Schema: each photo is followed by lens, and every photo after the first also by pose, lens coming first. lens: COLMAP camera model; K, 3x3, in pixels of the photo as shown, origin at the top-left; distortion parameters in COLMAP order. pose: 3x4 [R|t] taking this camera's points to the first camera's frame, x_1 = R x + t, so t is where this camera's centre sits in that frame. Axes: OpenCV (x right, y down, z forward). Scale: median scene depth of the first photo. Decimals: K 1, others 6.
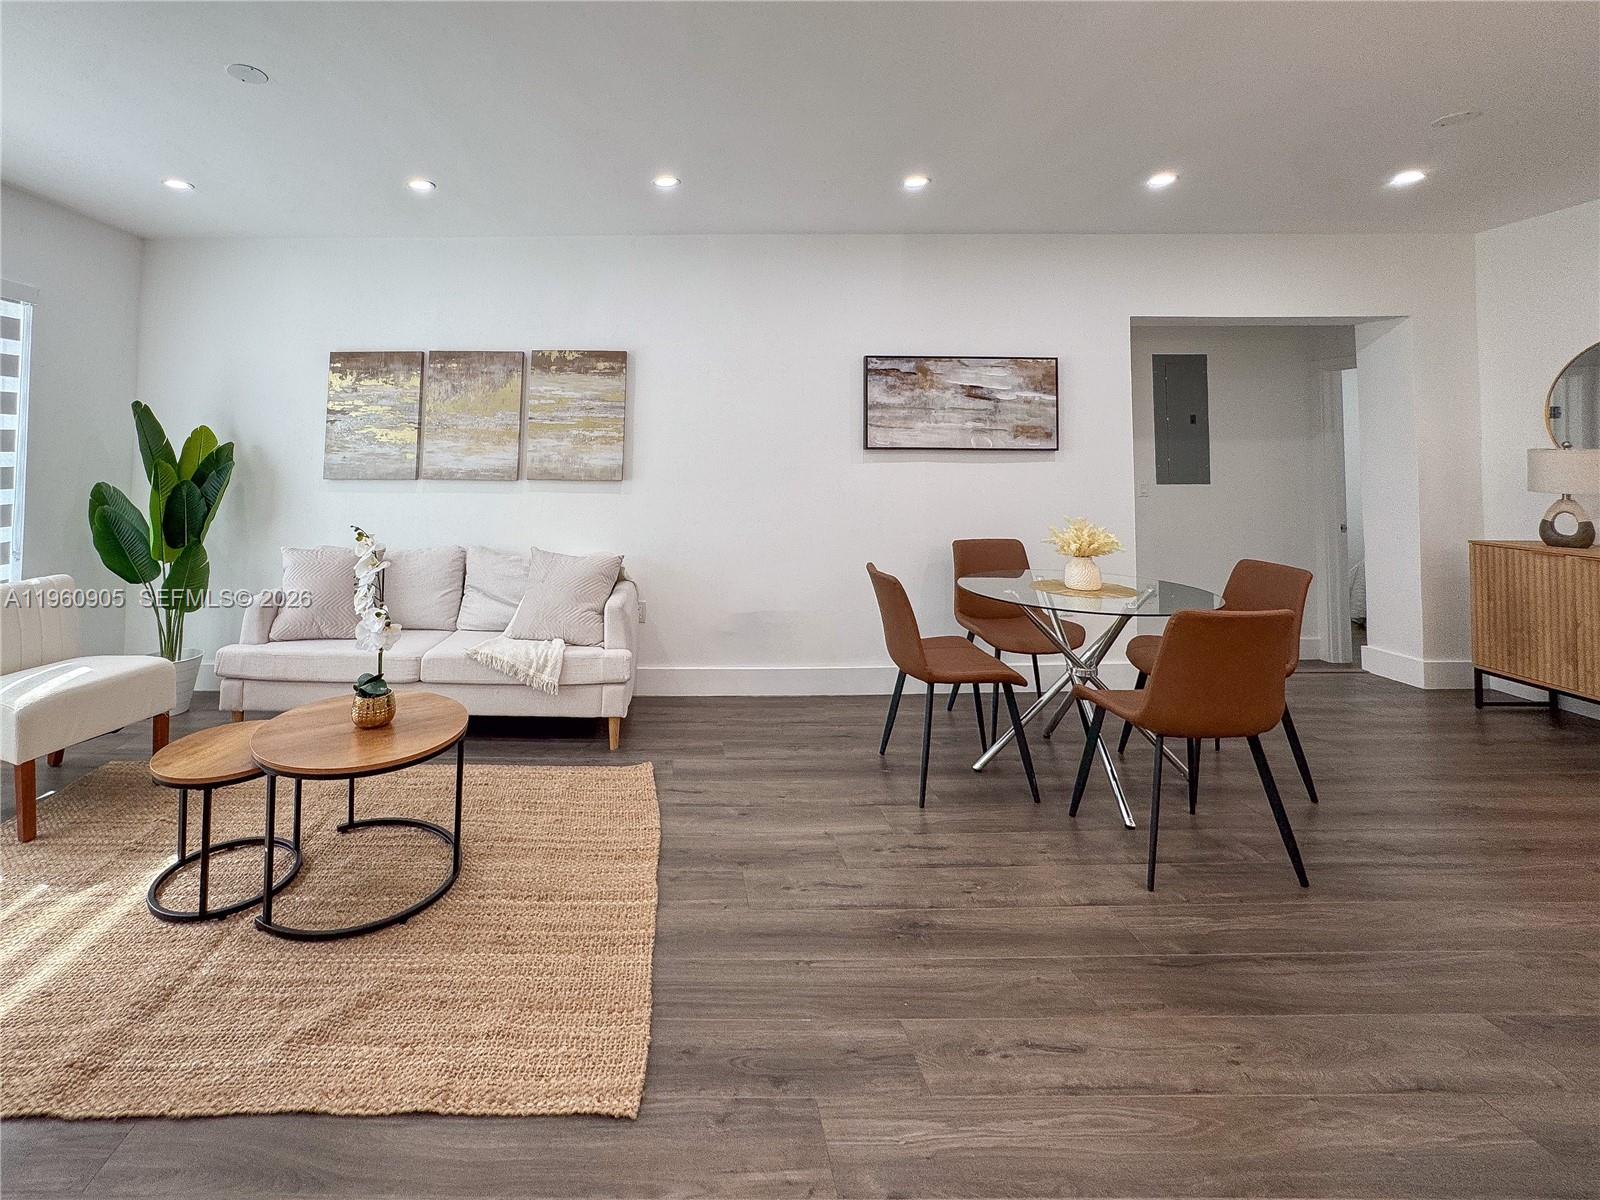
lens RADIAL K [[693.9, 0, 683.0], [0, 693.9, 425.0], [0, 0, 1]] dist [-0.010651, 0.000578]
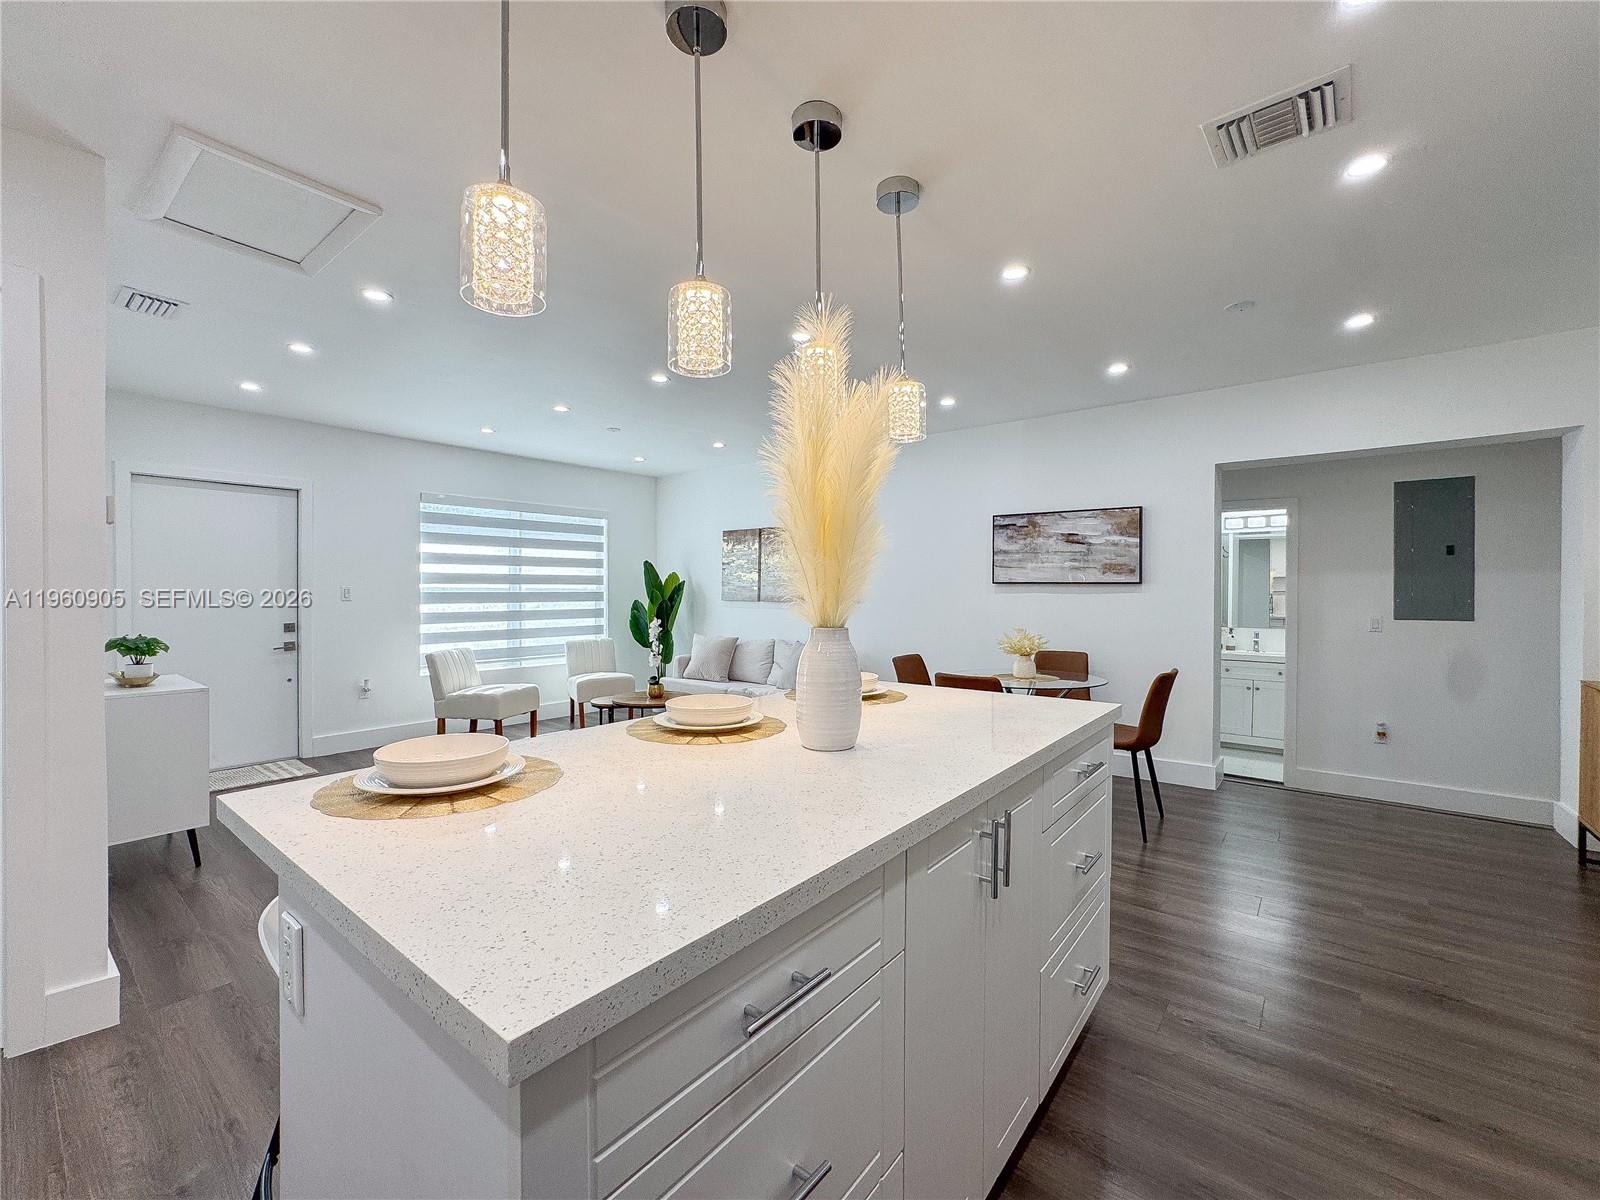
lens RADIAL K [[680.4, 0, 797.9], [0, 680.4, 584.1], [0, 0, 1]] dist [0.000066, 0.000167]
pose [[0.774120, -0.002076, -0.633035, 0.822914], [0.019087, 0.999617, 0.020063, 0.001956], [0.632751, -0.027614, 0.773863, -0.293294]]
